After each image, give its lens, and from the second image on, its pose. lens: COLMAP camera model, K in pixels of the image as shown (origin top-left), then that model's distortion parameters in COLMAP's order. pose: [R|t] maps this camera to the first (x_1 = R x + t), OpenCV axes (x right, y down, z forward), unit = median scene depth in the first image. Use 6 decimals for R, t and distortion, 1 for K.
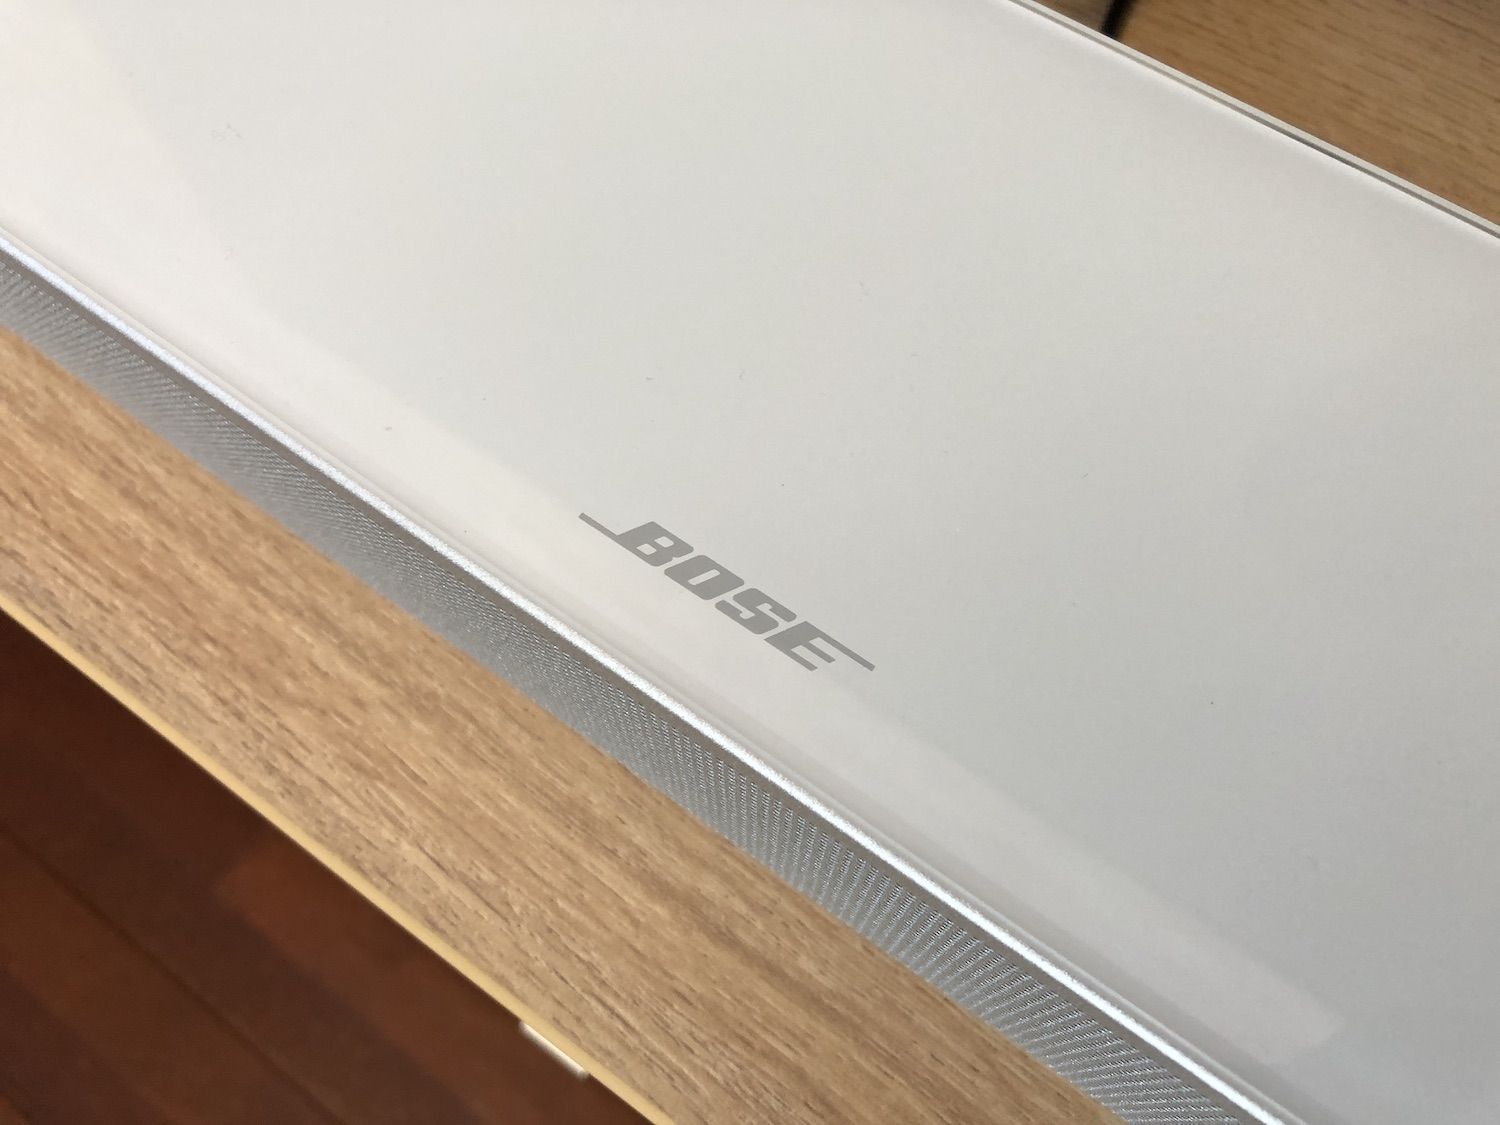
lens RADIAL K [[1189.0, 0, 750.0], [0, 1189.0, 562.5], [0, 0, 1]] dist [-0.020988, 0.087498]
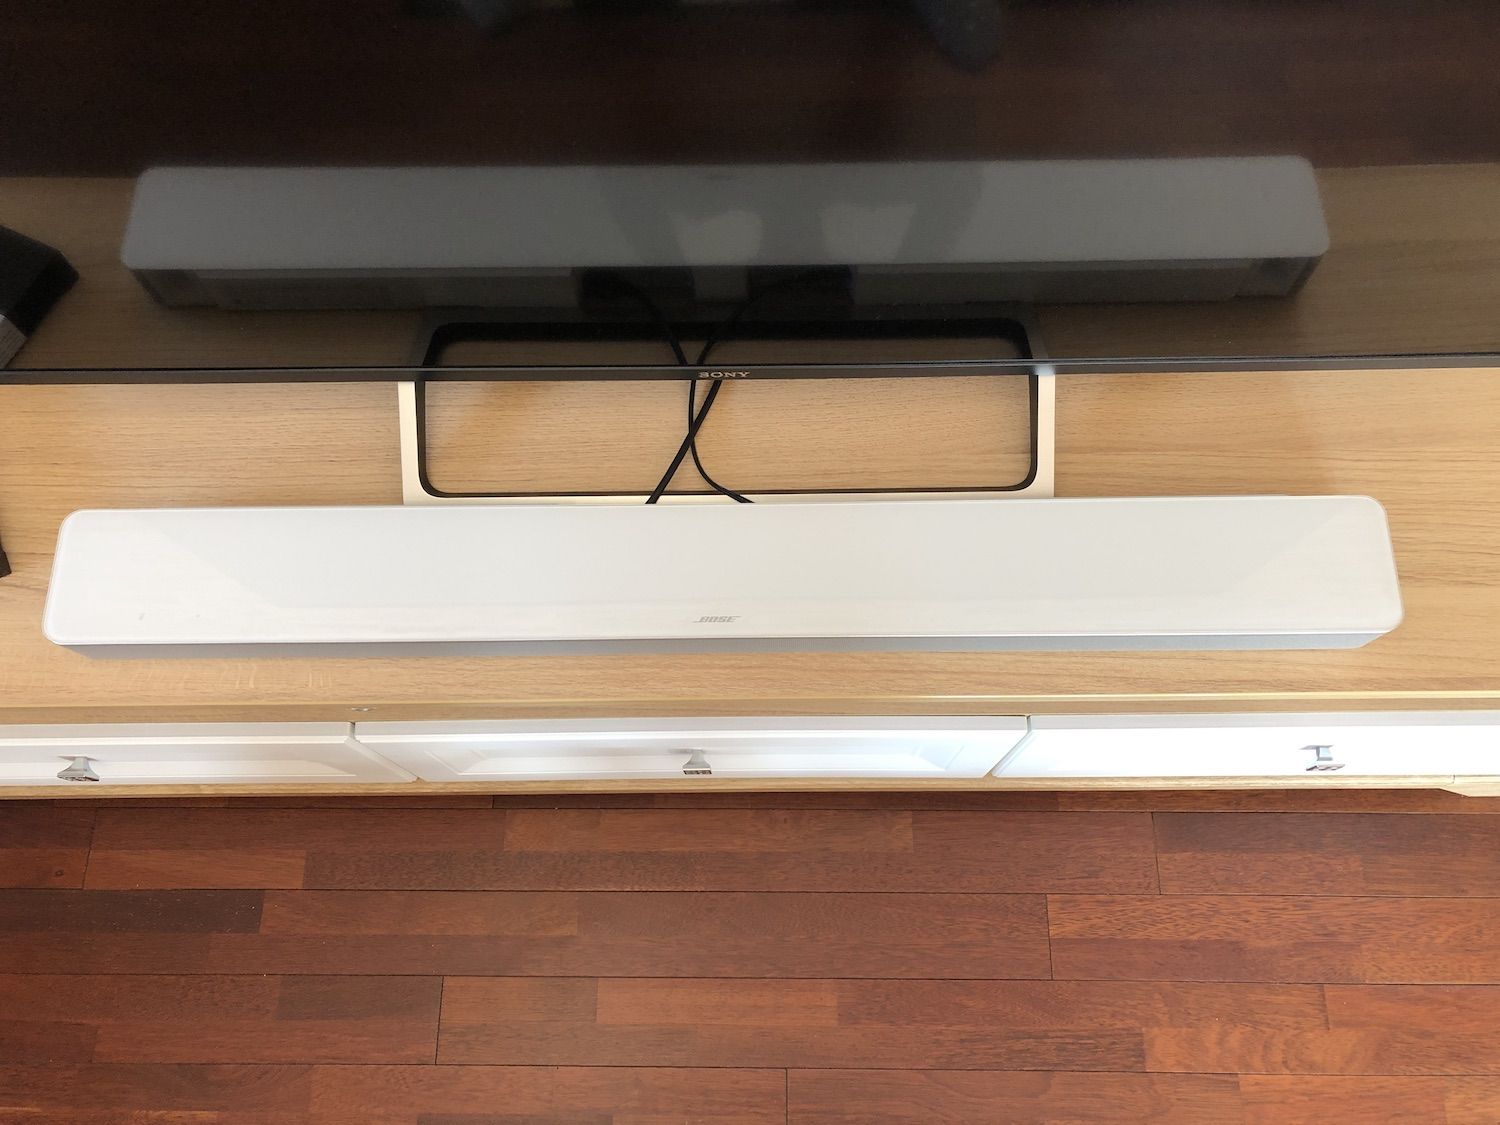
lens RADIAL K [[1189.0, 0, 750.0], [0, 1189.0, 562.5], [0, 0, 1]] dist [-0.020988, 0.087498]
pose [[0.814175, -0.561380, 0.148225, -0.492092], [0.543928, 0.826764, 0.143541, -0.803216], [-0.203128, -0.036244, 0.978481, -4.118079]]
